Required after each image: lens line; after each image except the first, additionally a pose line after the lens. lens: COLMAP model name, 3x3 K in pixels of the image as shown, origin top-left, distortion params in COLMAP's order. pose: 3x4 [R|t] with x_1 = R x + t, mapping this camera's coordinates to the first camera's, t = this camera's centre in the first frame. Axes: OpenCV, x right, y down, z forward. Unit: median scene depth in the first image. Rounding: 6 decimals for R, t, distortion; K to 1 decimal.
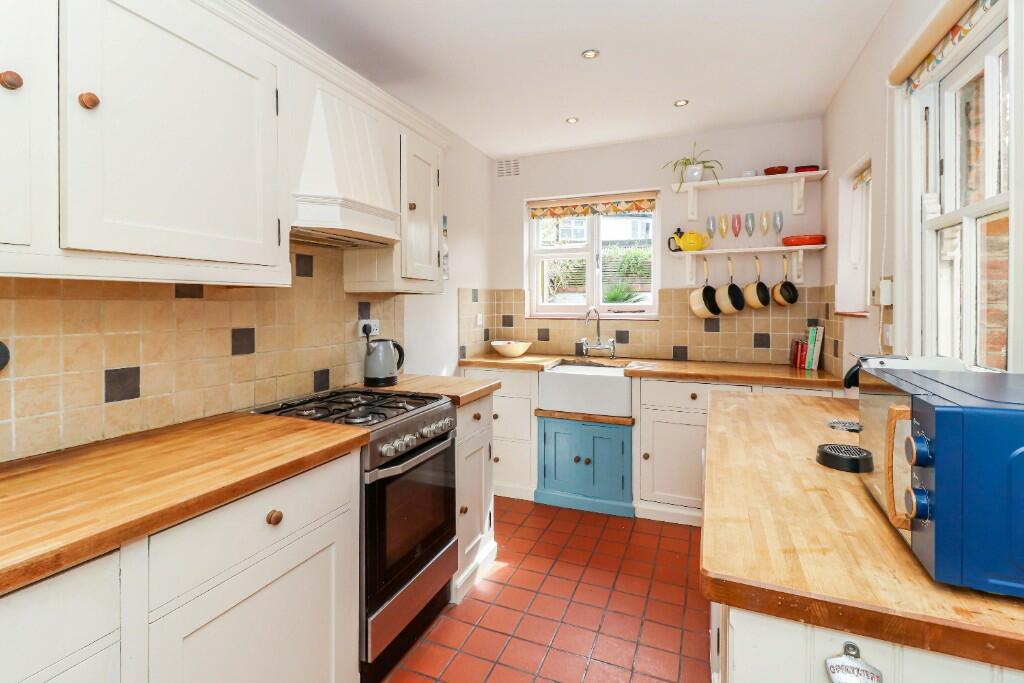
lens RADIAL K [[475.7, 0, 493.7], [0, 475.7, 307.7], [0, 0, 1]] dist [0.004616, -0.004827]
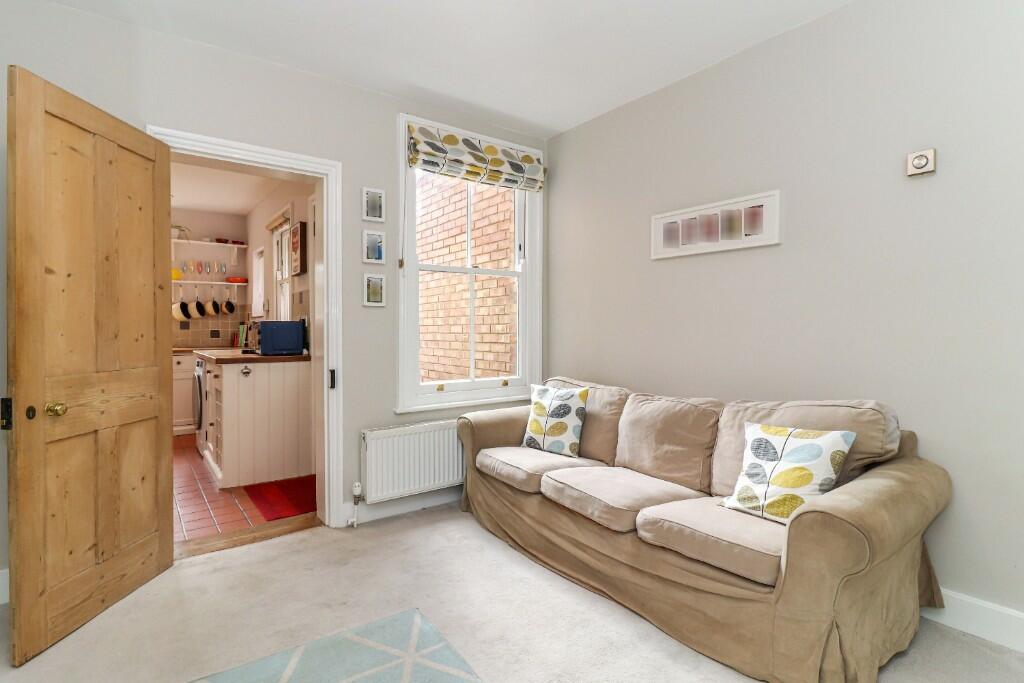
lens RADIAL K [[533.1, 0, 507.7], [0, 533.1, 334.4], [0, 0, 1]] dist [0.034910, -0.001612]
pose [[0.503695, -0.005279, 0.863866, -0.637042], [0.008680, 0.999962, 0.001050, 0.079720], [-0.863838, 0.006969, 0.503721, -0.977823]]
